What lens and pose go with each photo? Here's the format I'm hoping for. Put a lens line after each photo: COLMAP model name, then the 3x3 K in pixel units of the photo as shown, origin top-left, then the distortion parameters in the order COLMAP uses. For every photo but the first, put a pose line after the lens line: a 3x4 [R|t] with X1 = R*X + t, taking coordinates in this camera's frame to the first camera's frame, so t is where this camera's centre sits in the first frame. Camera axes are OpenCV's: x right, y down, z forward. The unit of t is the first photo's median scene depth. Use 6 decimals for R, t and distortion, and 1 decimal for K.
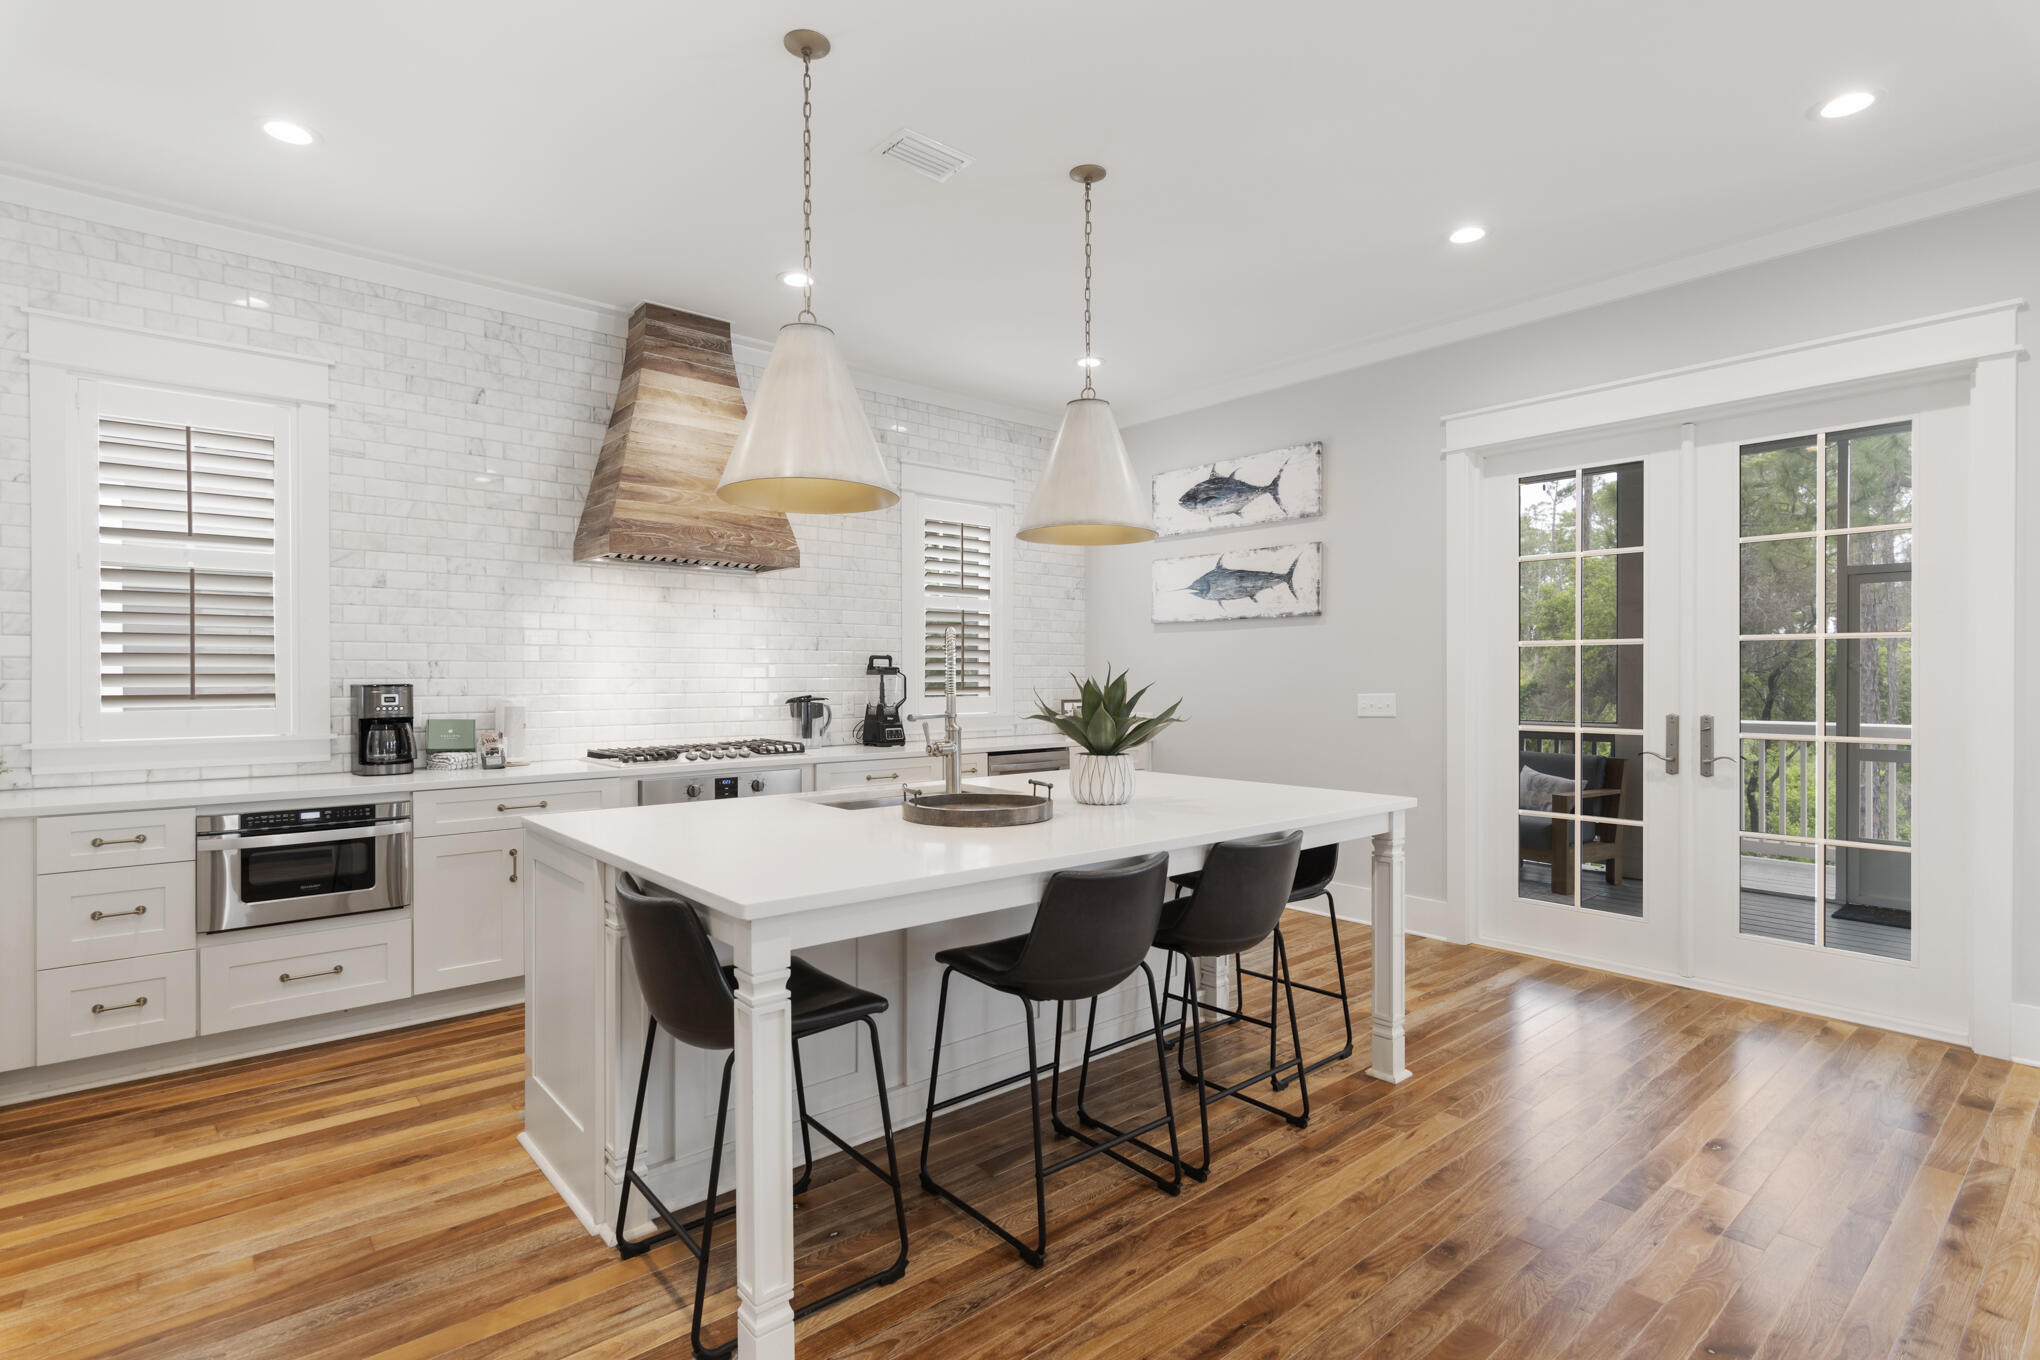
lens RADIAL K [[1003.1, 0, 1020.4], [0, 1003.1, 680.4], [0, 0, 1]] dist [0.004274, -0.001666]
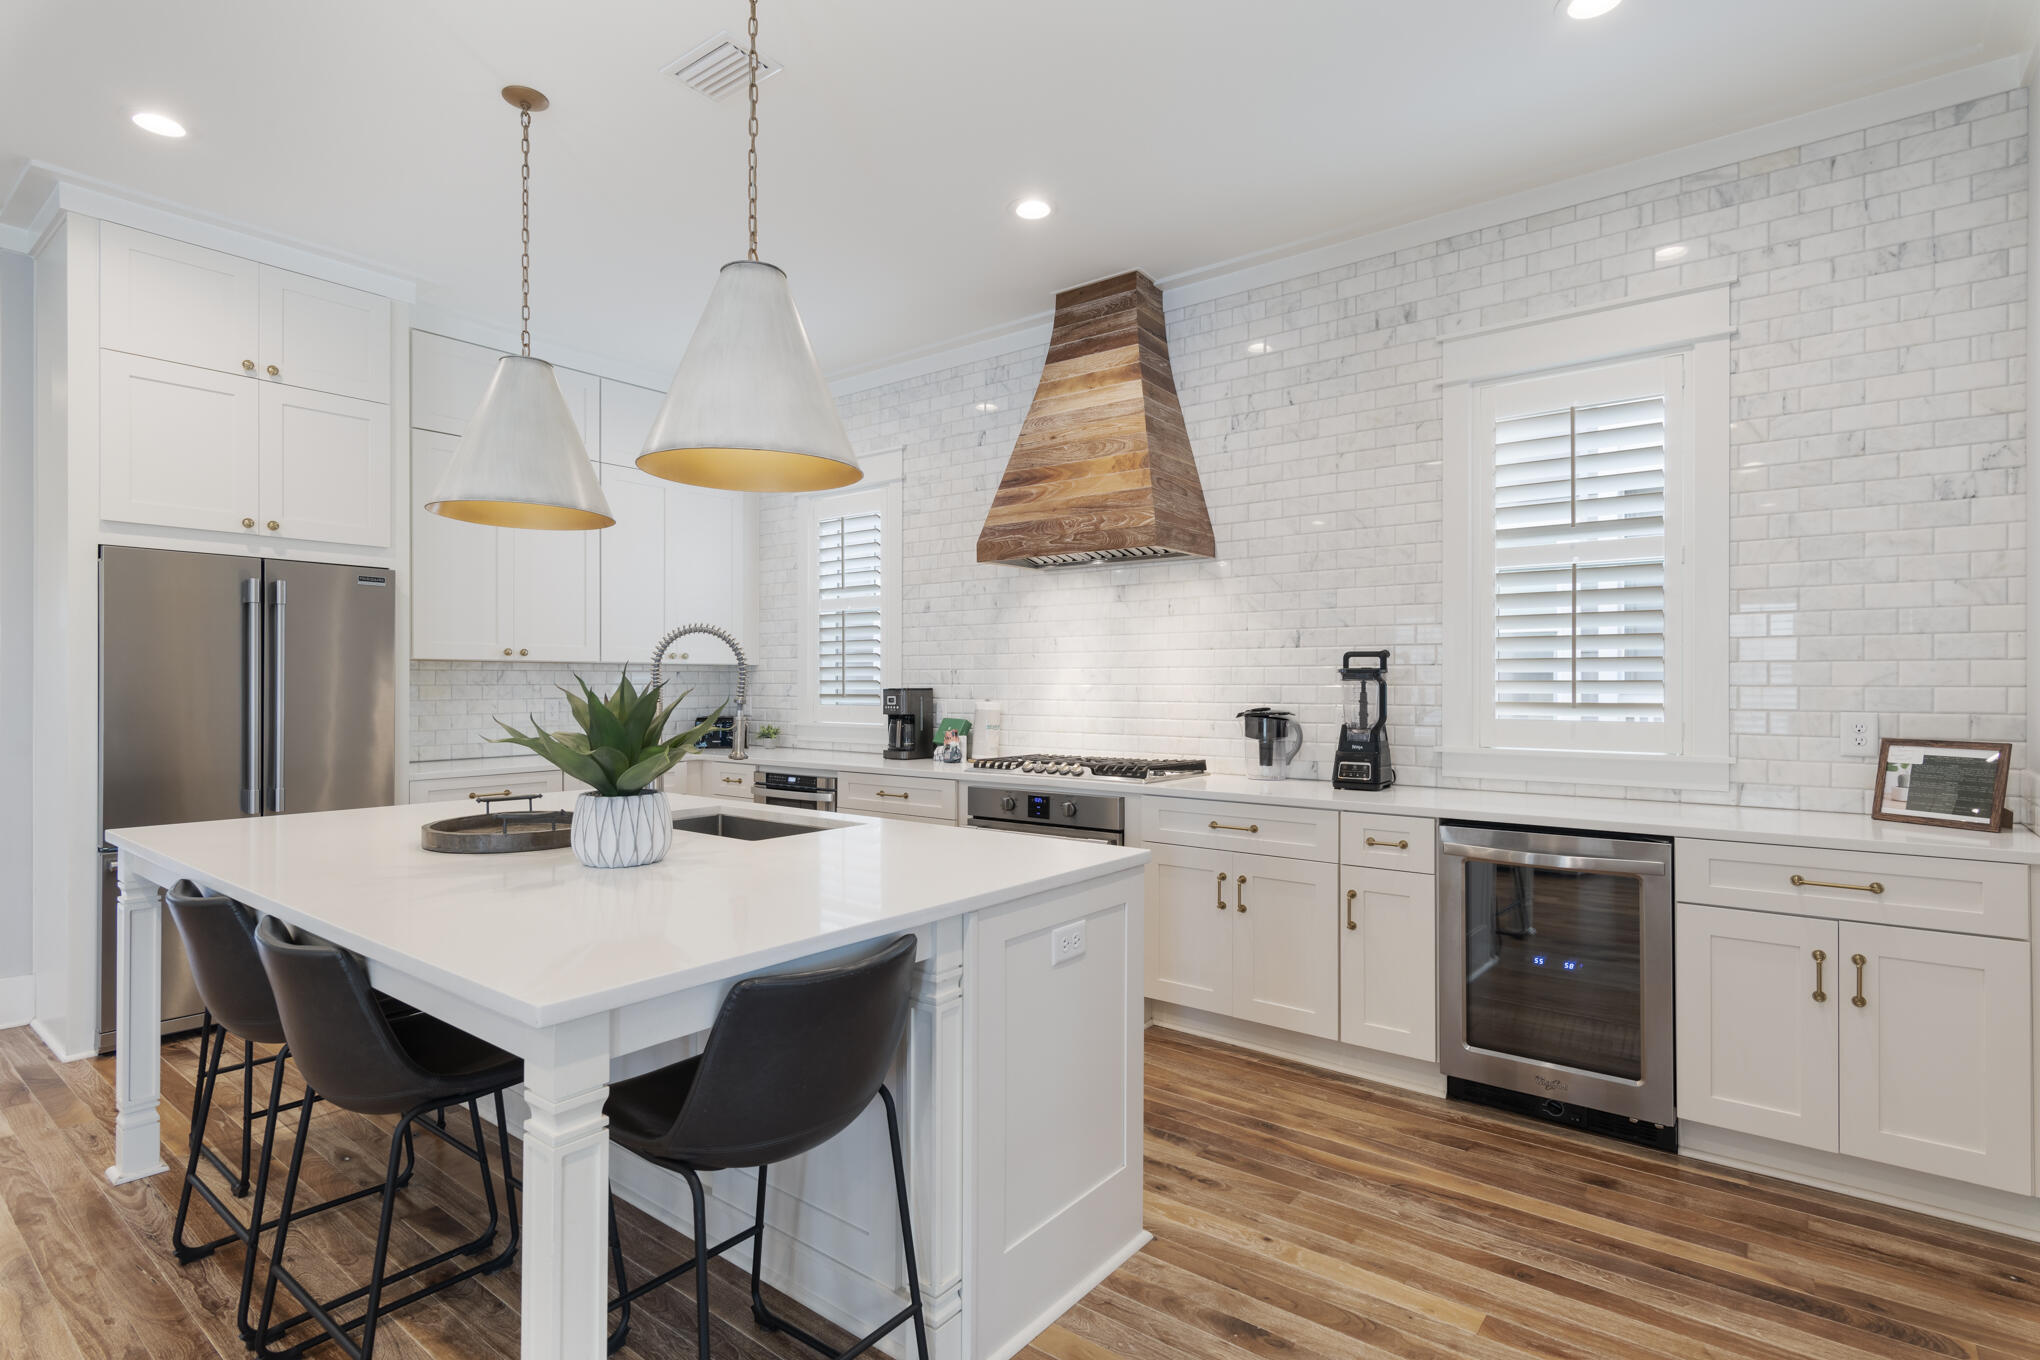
lens RADIAL K [[1003.1, 0, 1020.3], [0, 1003.1, 682.2], [0, 0, 1]] dist [0.004274, -0.001666]
pose [[0.192120, -0.001348, -0.981371, 0.597745], [-0.006507, 0.999975, -0.002648, -0.001591], [0.981350, 0.006895, 0.192106, 0.830034]]
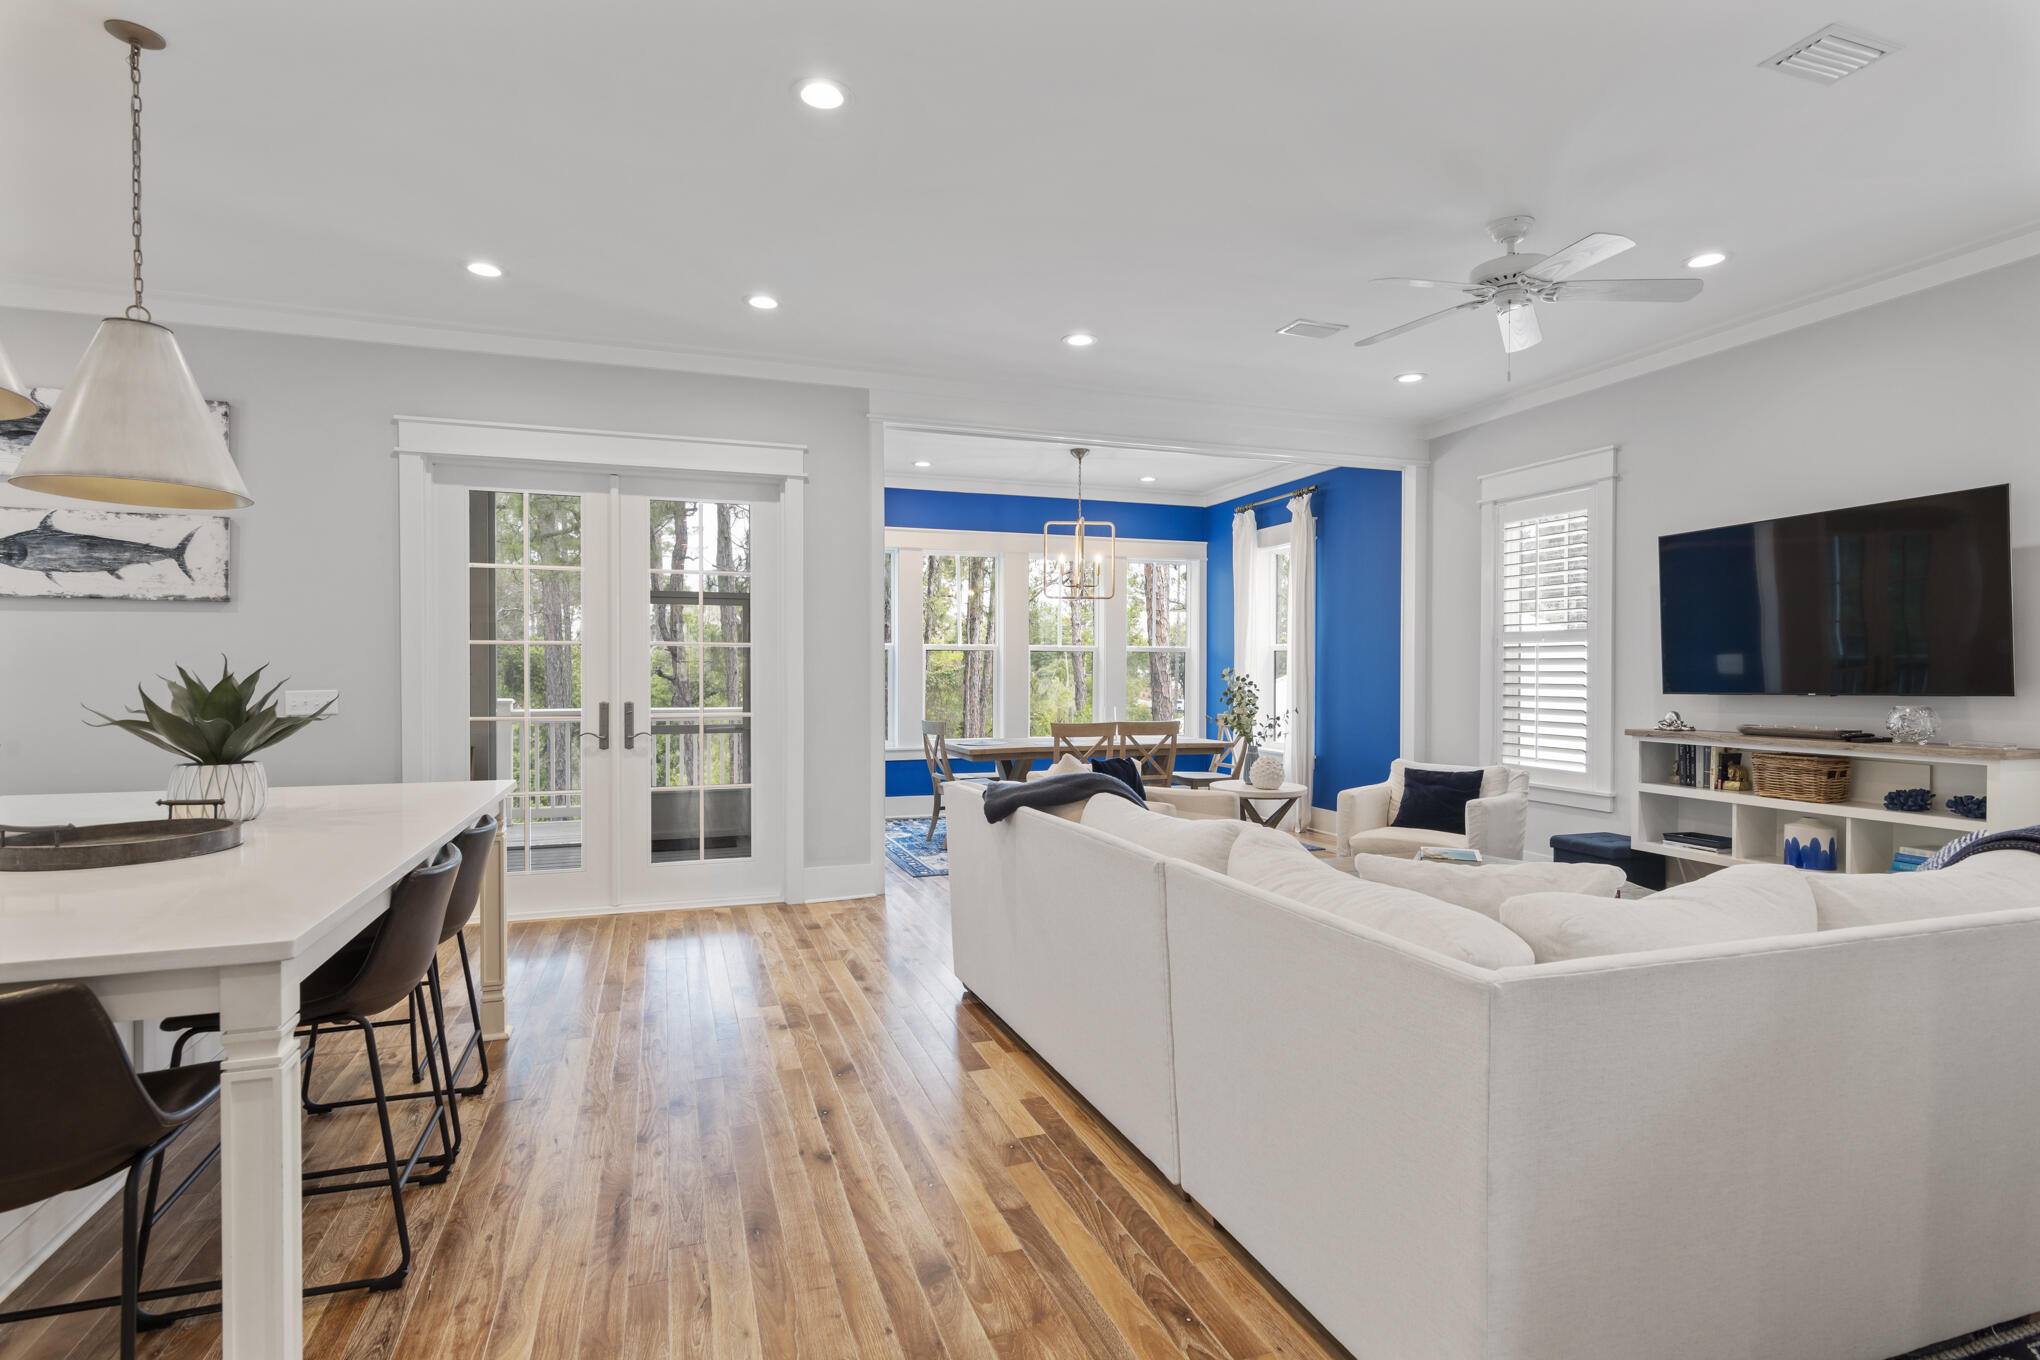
lens RADIAL K [[1003.1, 0, 1025.7], [0, 1003.1, 676.7], [0, 0, 1]] dist [0.004274, -0.001666]
pose [[0.357666, -0.003076, 0.933845, -0.337166], [0.004341, 0.999989, 0.001632, 0.002250], [-0.933840, 0.003470, 0.357675, 0.050450]]
